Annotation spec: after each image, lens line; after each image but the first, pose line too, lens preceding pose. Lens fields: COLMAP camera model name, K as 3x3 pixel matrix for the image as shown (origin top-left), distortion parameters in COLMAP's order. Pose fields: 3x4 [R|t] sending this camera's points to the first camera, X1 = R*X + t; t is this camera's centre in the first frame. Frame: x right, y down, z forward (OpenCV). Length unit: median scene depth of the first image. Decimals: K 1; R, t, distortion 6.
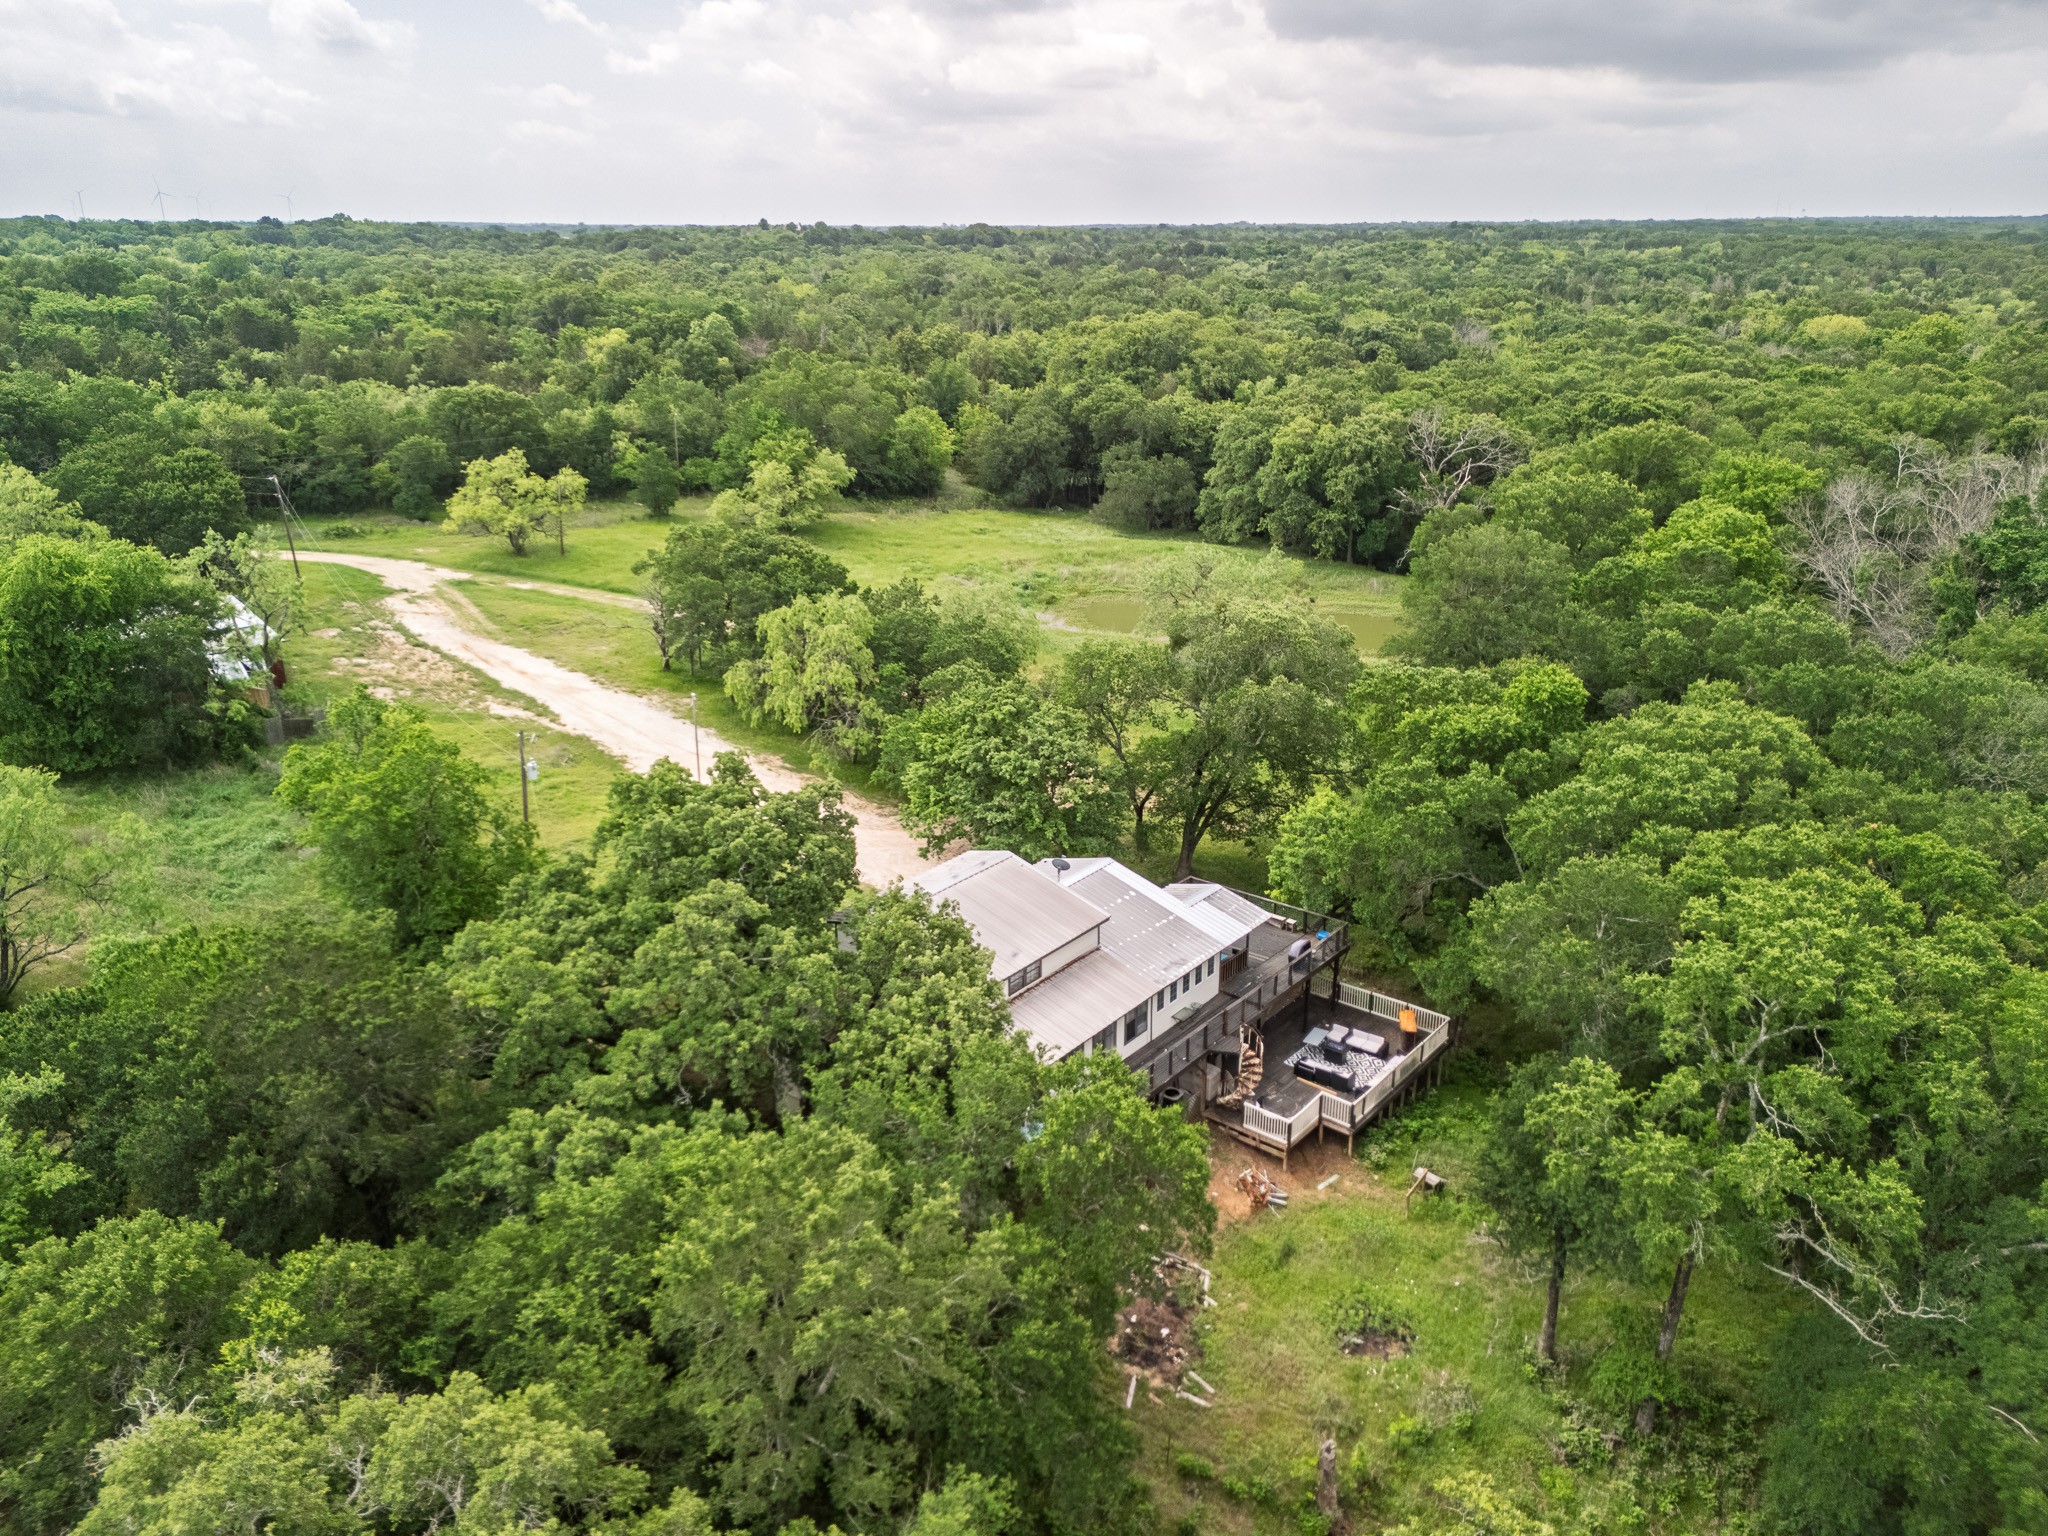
lens RADIAL K [[1509.6, 0, 1029.4], [0, 1509.6, 760.1], [0, 0, 1]] dist [0.072872, -0.071869]
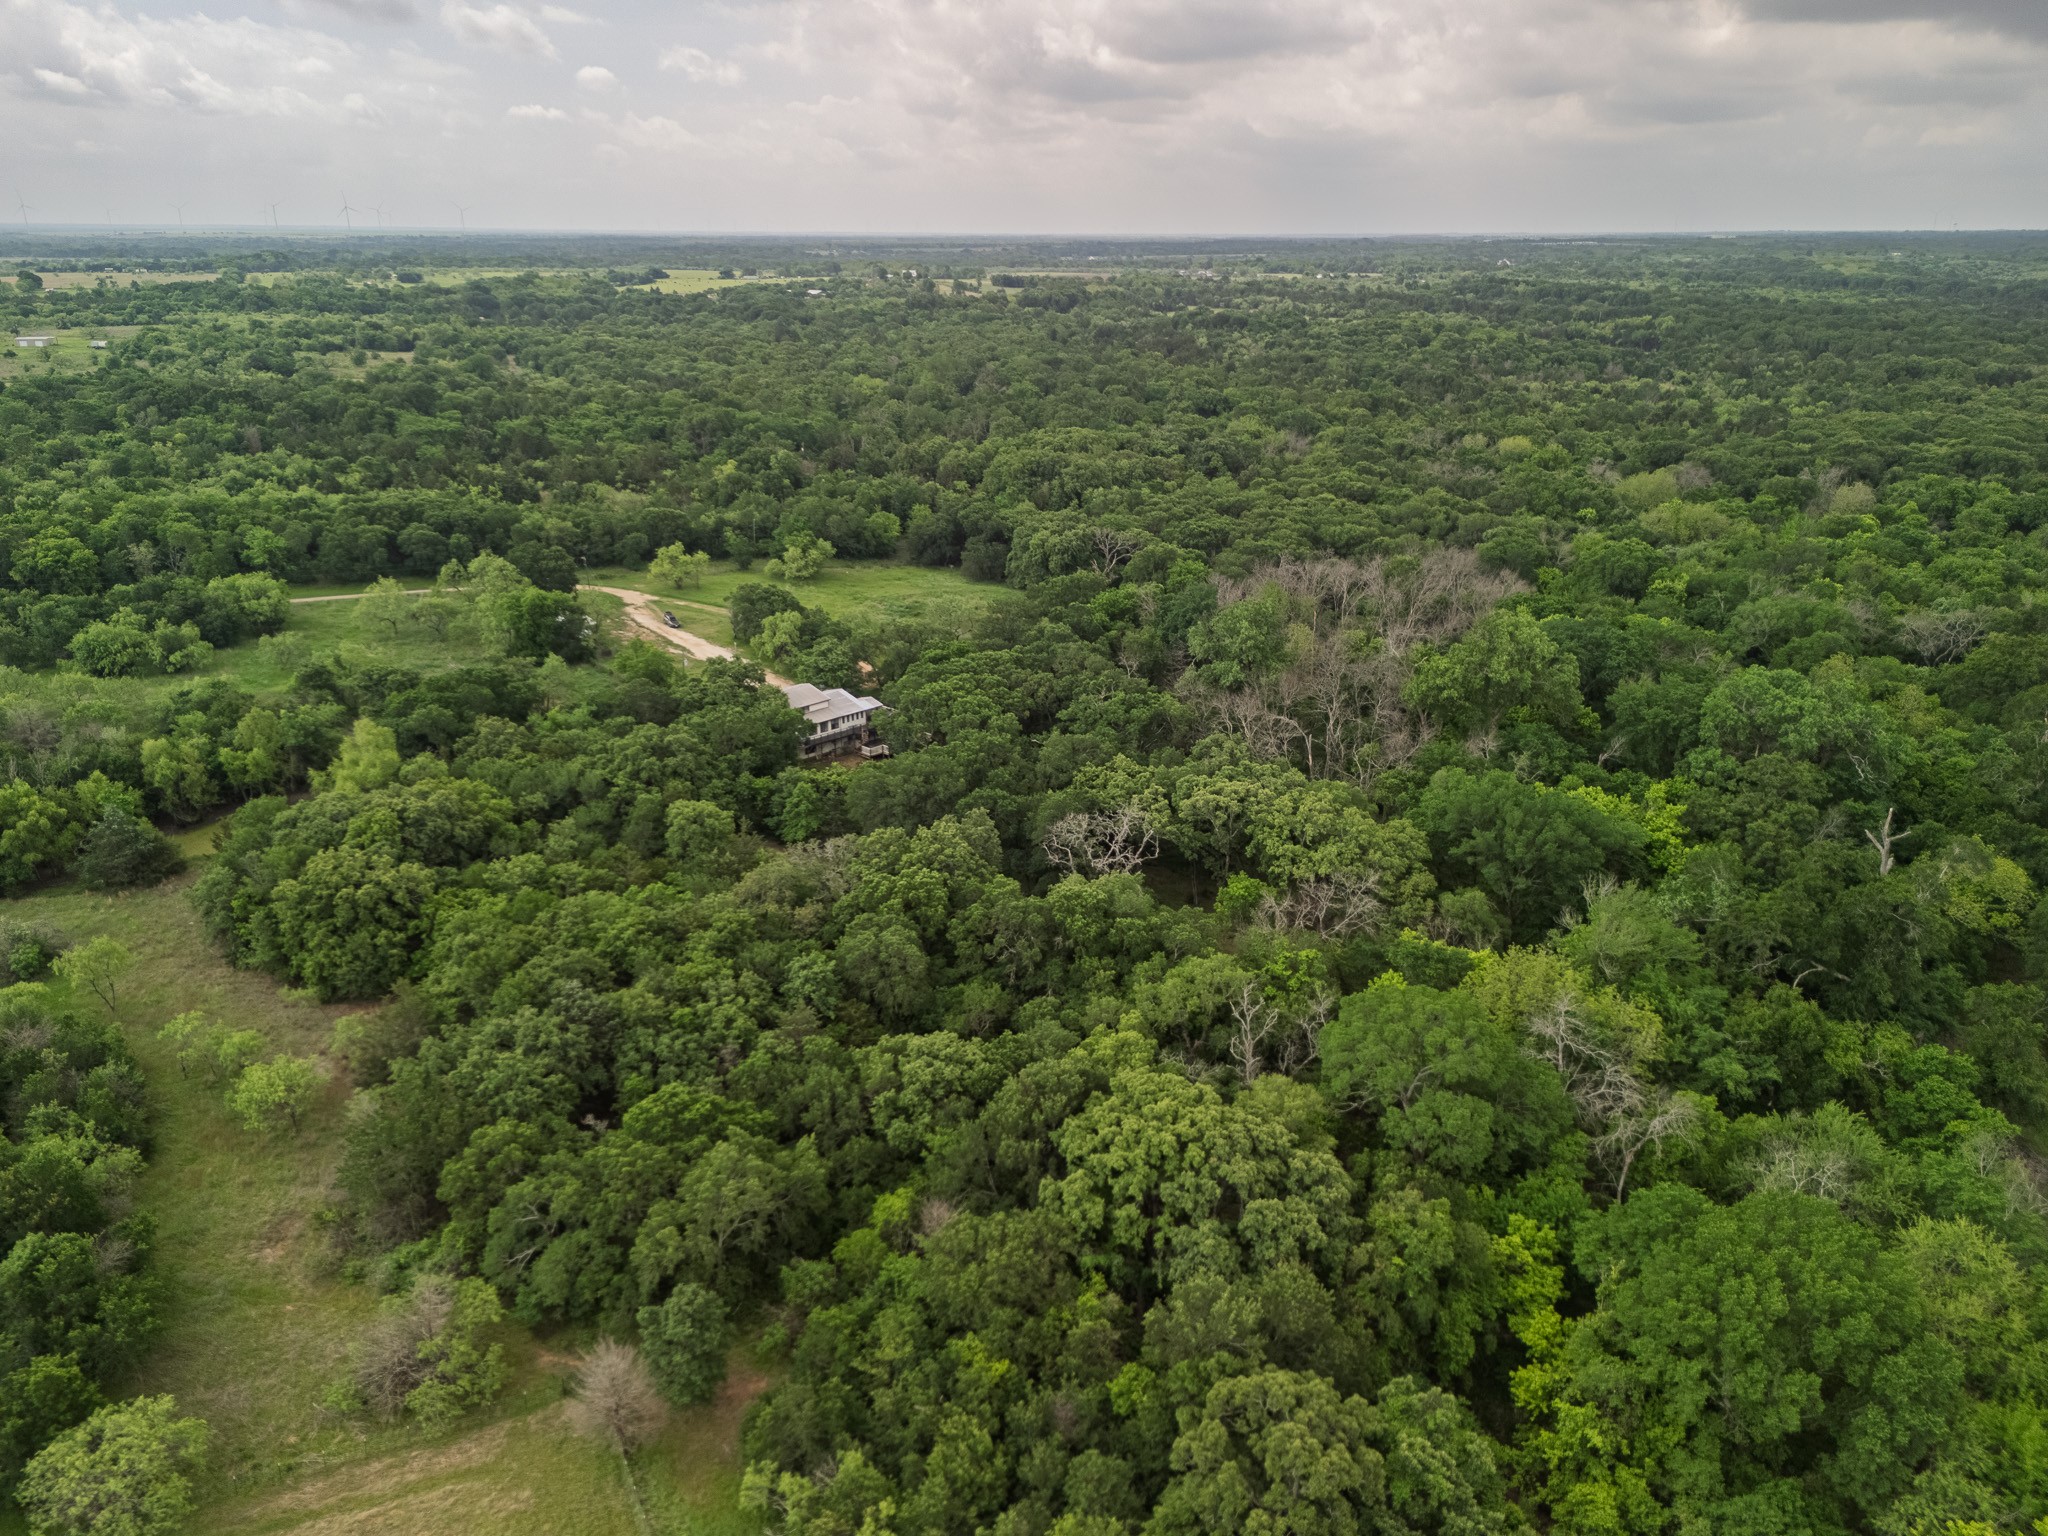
lens RADIAL K [[1509.6, 0, 1029.4], [0, 1509.6, 760.1], [0, 0, 1]] dist [0.072872, -0.071869]
pose [[0.996142, 0.029960, -0.082479, 0.347257], [-0.030193, 0.999543, -0.001577, 0.099010], [0.082394, 0.004062, 0.996592, -1.107478]]
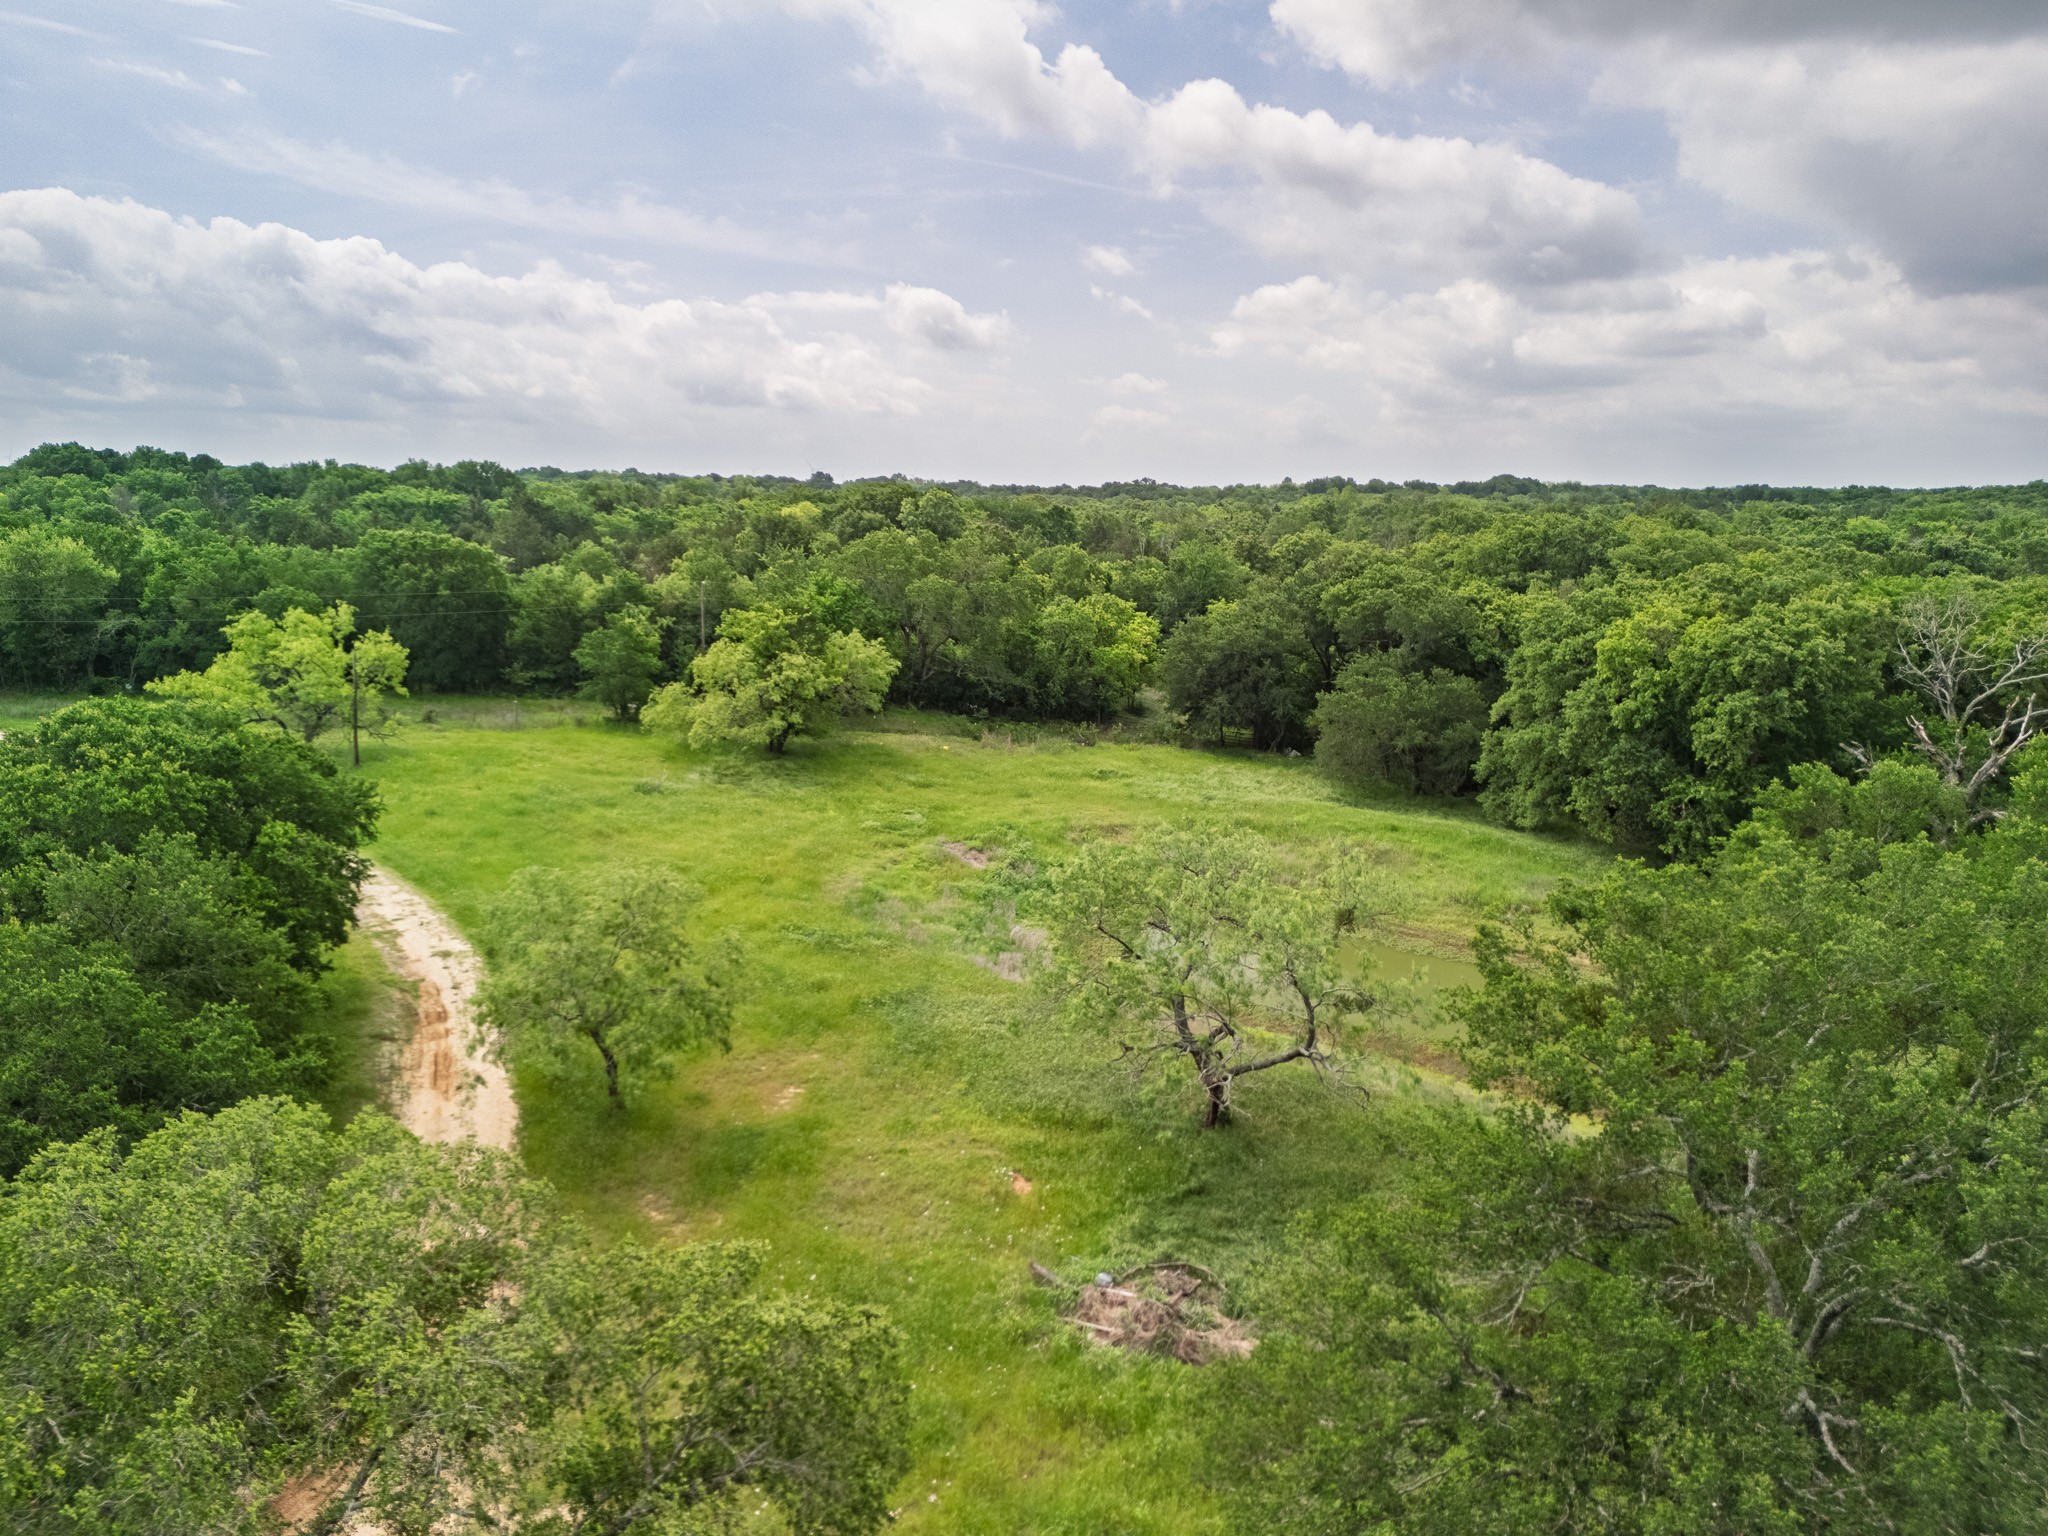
lens RADIAL K [[1509.6, 0, 1029.4], [0, 1509.6, 760.1], [0, 0, 1]] dist [0.072872, -0.071869]
pose [[0.935246, 0.062761, -0.348391, 0.166030], [-0.120112, 0.982036, -0.145528, -0.070234], [0.332999, 0.177950, 0.925983, 0.454590]]
